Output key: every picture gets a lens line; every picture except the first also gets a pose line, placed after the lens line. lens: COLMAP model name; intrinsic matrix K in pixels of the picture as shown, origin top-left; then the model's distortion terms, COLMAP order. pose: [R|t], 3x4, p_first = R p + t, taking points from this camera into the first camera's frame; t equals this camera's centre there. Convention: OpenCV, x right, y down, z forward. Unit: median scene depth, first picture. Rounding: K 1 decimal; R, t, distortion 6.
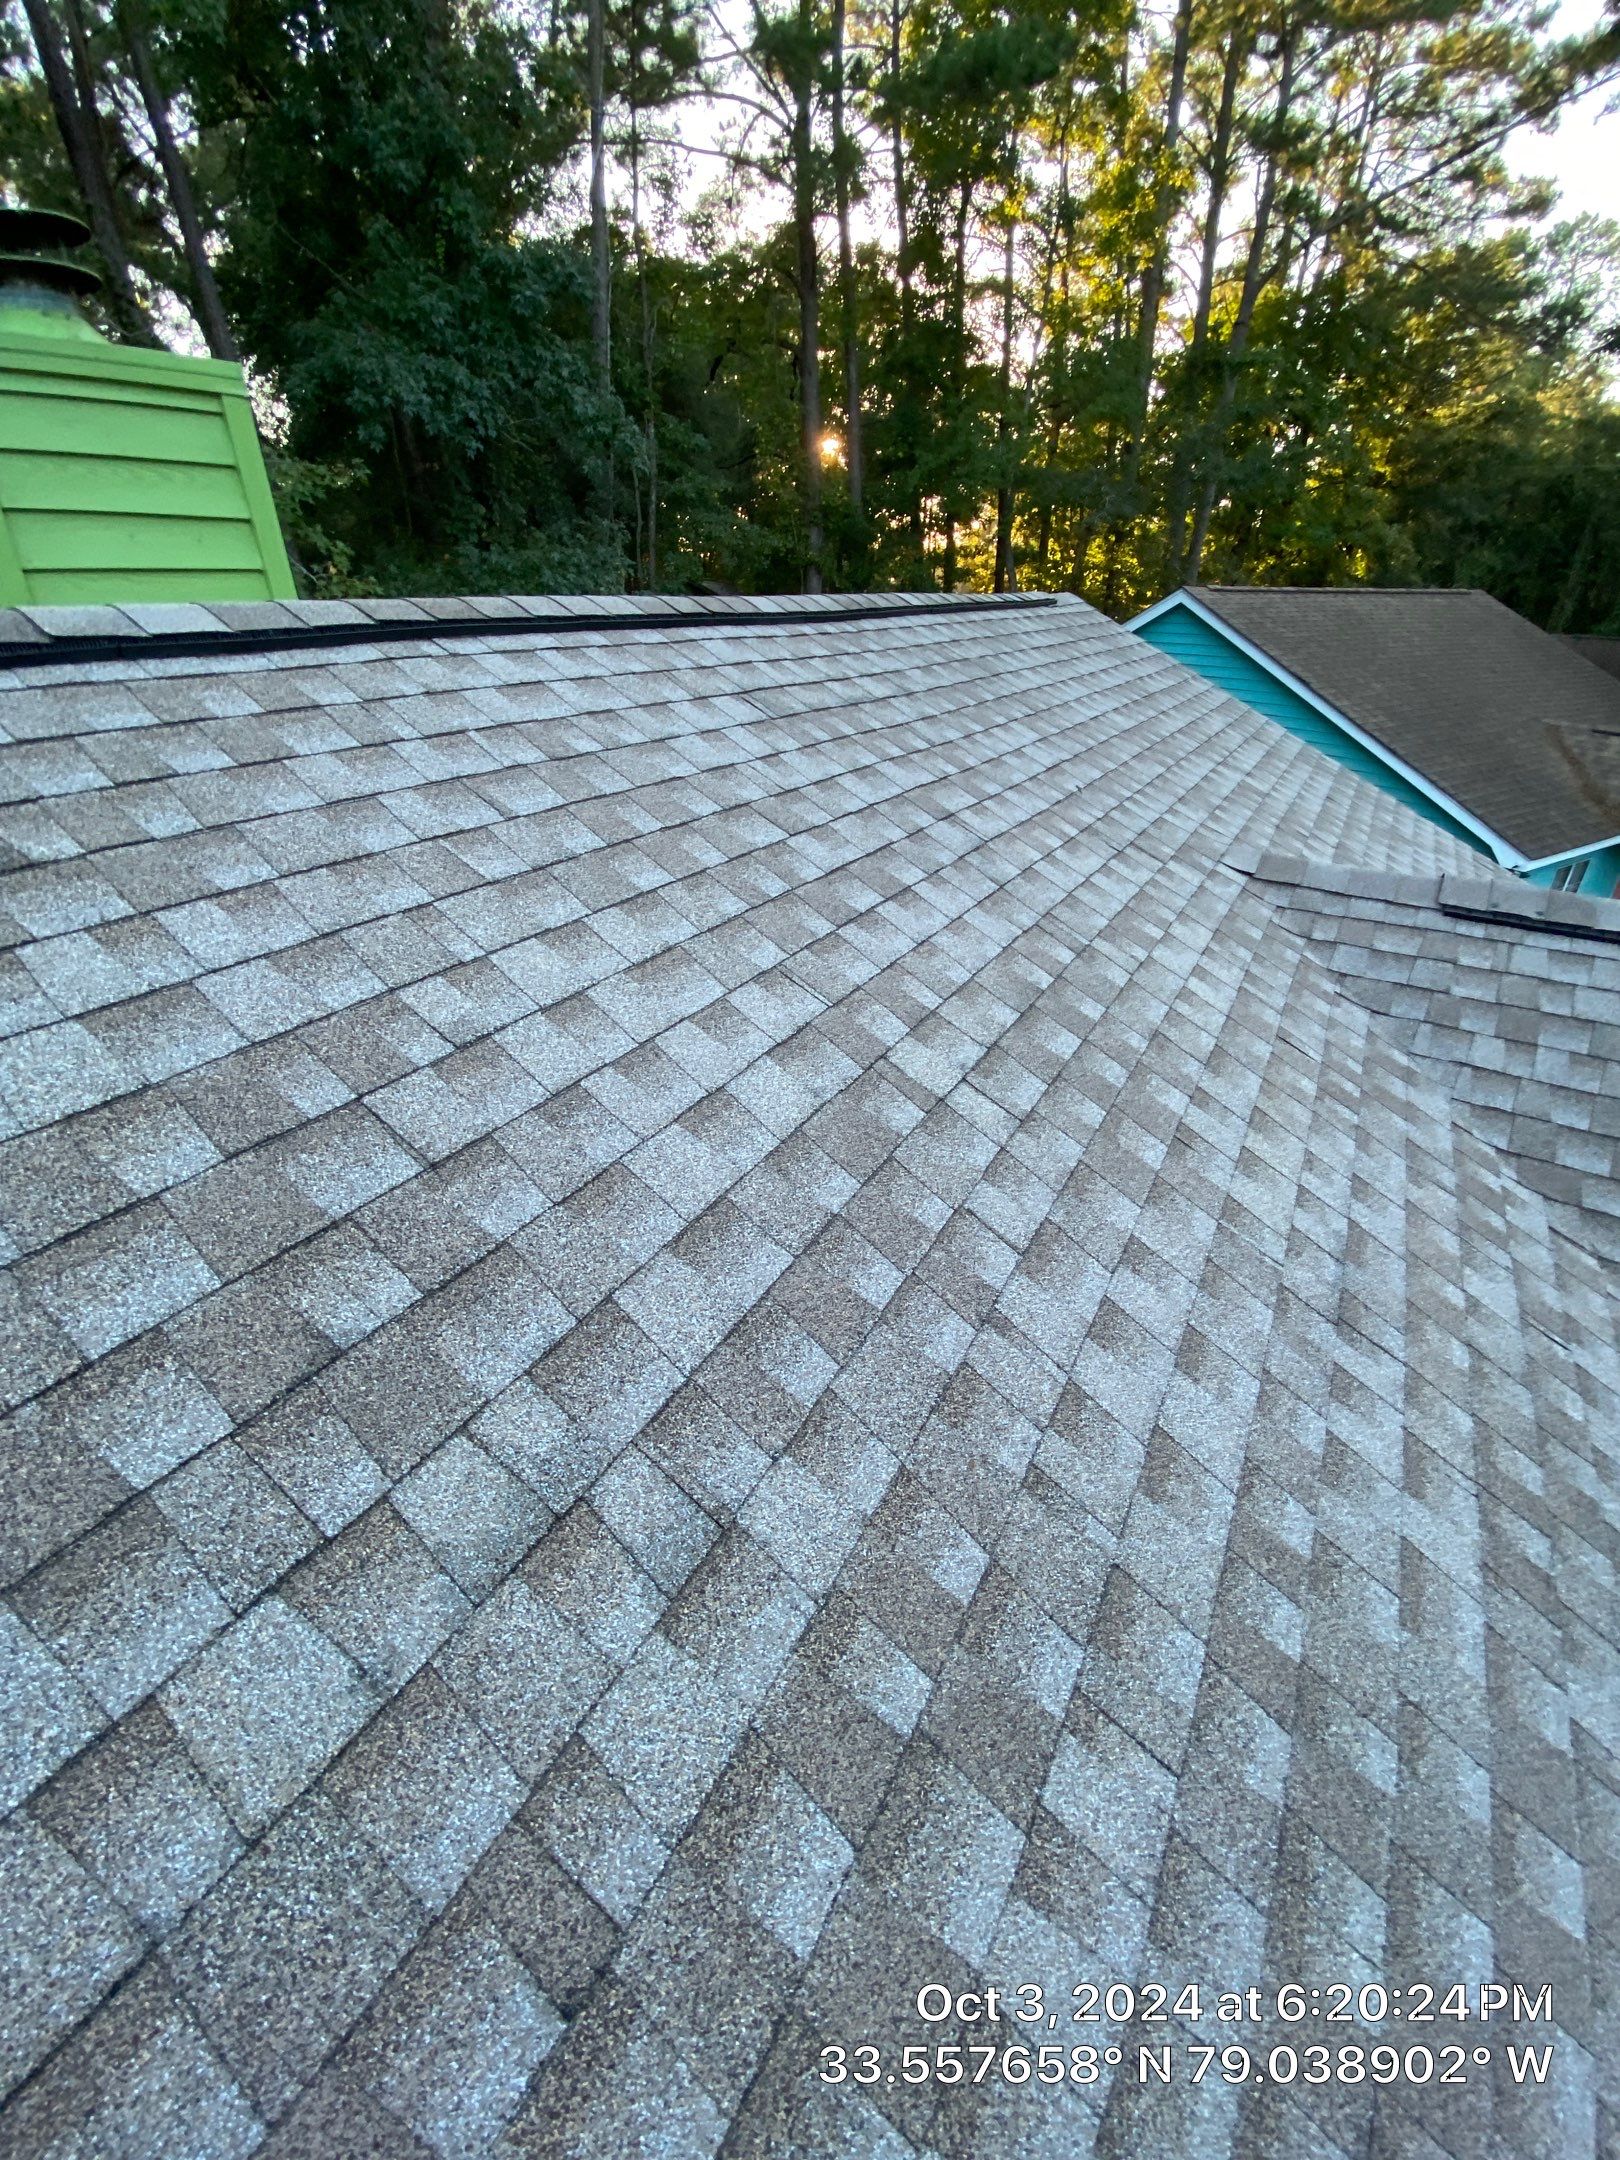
lens RADIAL K [[862.3, 0, 810.0], [0, 862.3, 1080.0], [0, 0, 1]] dist [0.018142, -0.021462]
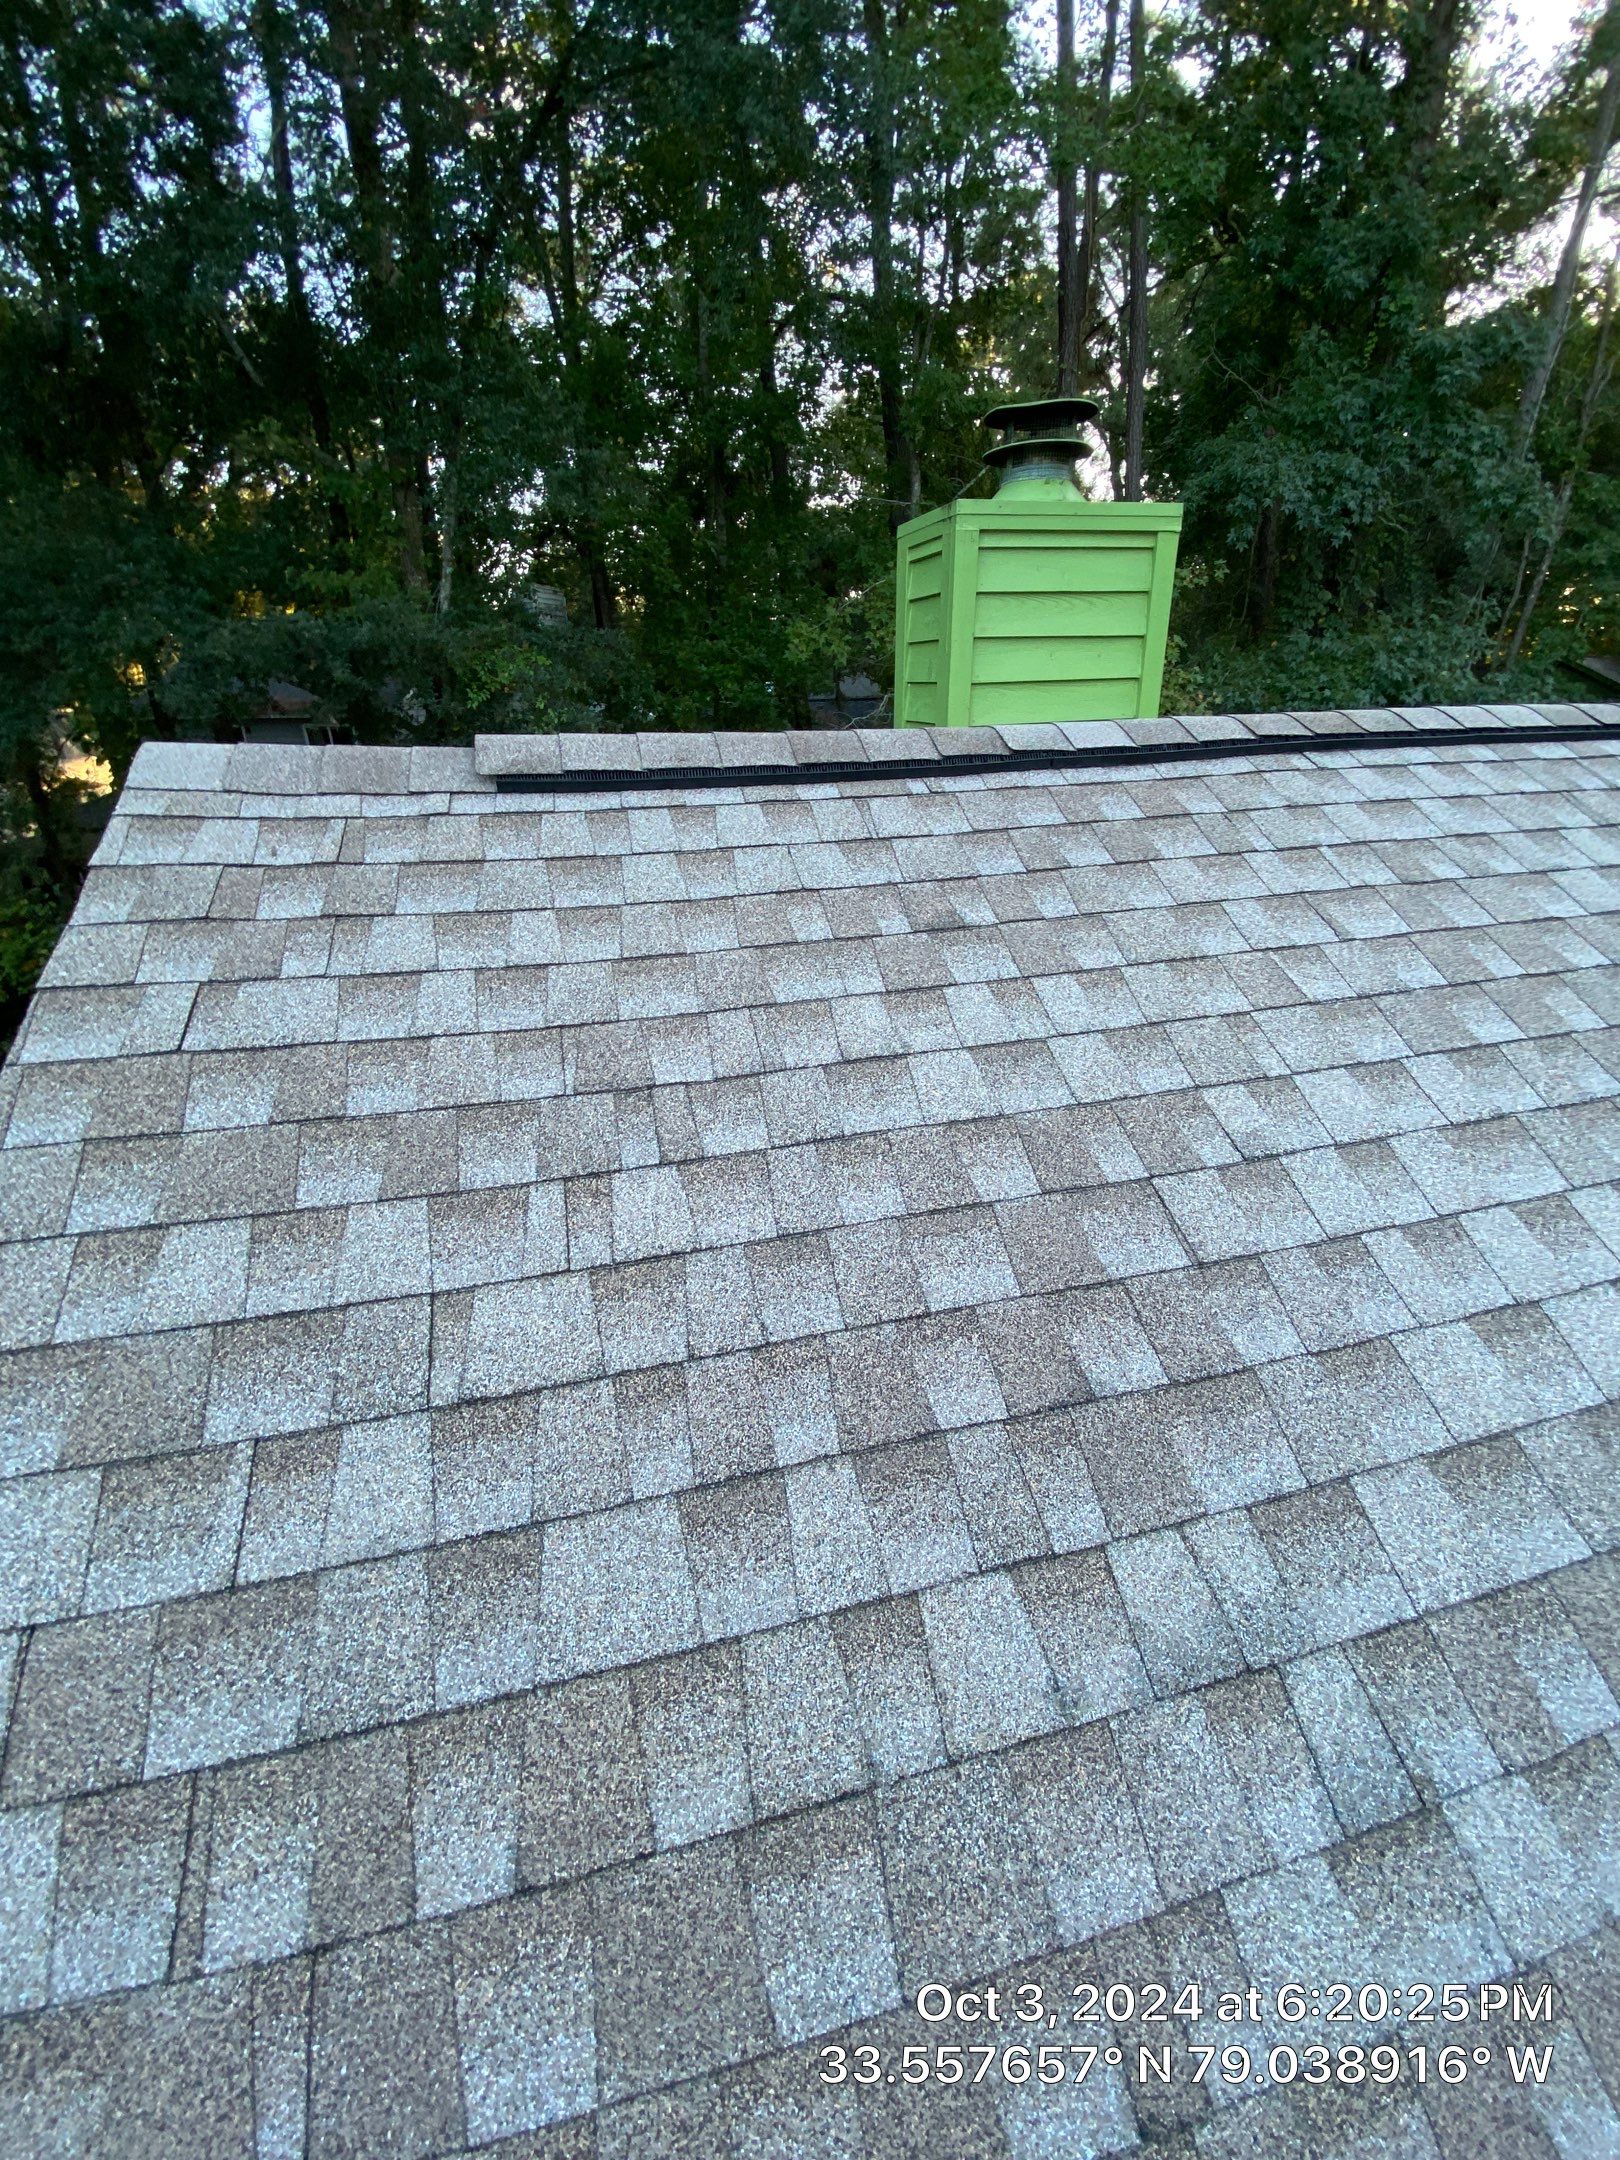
lens RADIAL K [[875.3, 0, 813.1], [0, 875.3, 1081.9], [0, 0, 1]] dist [0.010494, -0.017314]
pose [[0.713013, 0.269510, -0.647284, -0.116728], [-0.320203, 0.946446, 0.041354, -0.003047], [0.623765, 0.177777, 0.761126, -0.111094]]
